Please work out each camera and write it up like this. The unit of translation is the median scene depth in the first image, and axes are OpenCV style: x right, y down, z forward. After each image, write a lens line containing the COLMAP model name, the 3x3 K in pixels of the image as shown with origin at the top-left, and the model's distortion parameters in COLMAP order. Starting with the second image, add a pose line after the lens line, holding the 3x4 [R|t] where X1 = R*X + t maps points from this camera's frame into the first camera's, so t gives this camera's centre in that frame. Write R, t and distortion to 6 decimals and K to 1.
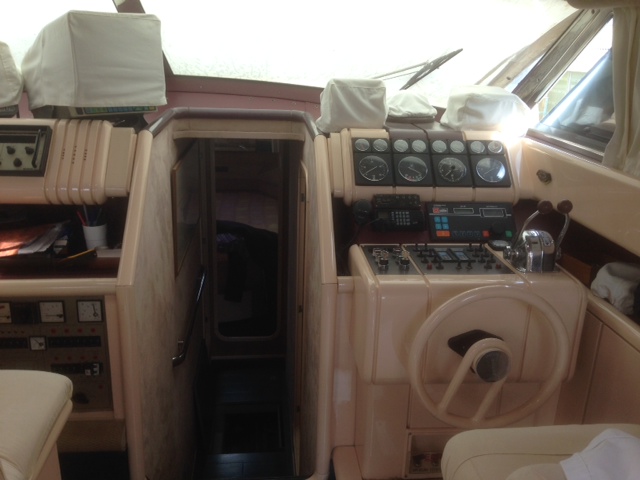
lens RADIAL K [[587.6, 0, 319.7], [0, 587.6, 246.2], [0, 0, 1]] dist [0.124764, -0.233330]
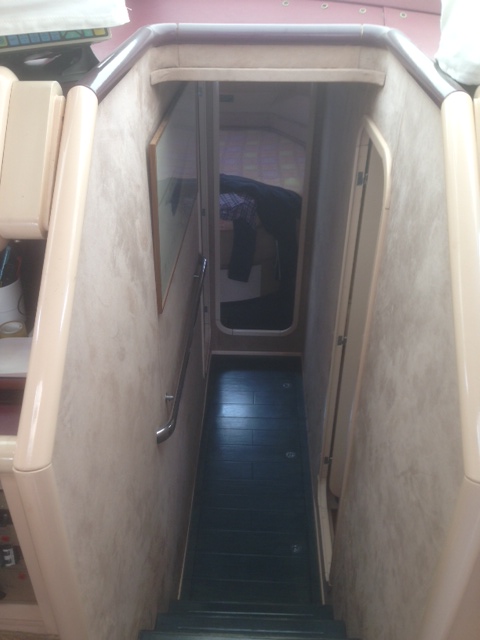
lens RADIAL K [[587.6, 0, 233.0], [0, 587.6, 319.7], [0, 0, 1]] dist [0.124764, -0.233330]
pose [[0.989092, 0.052637, -0.137573, -0.100456], [-0.016797, 0.968184, 0.249674, -0.137571], [0.146338, -0.244640, 0.958507, 0.524428]]
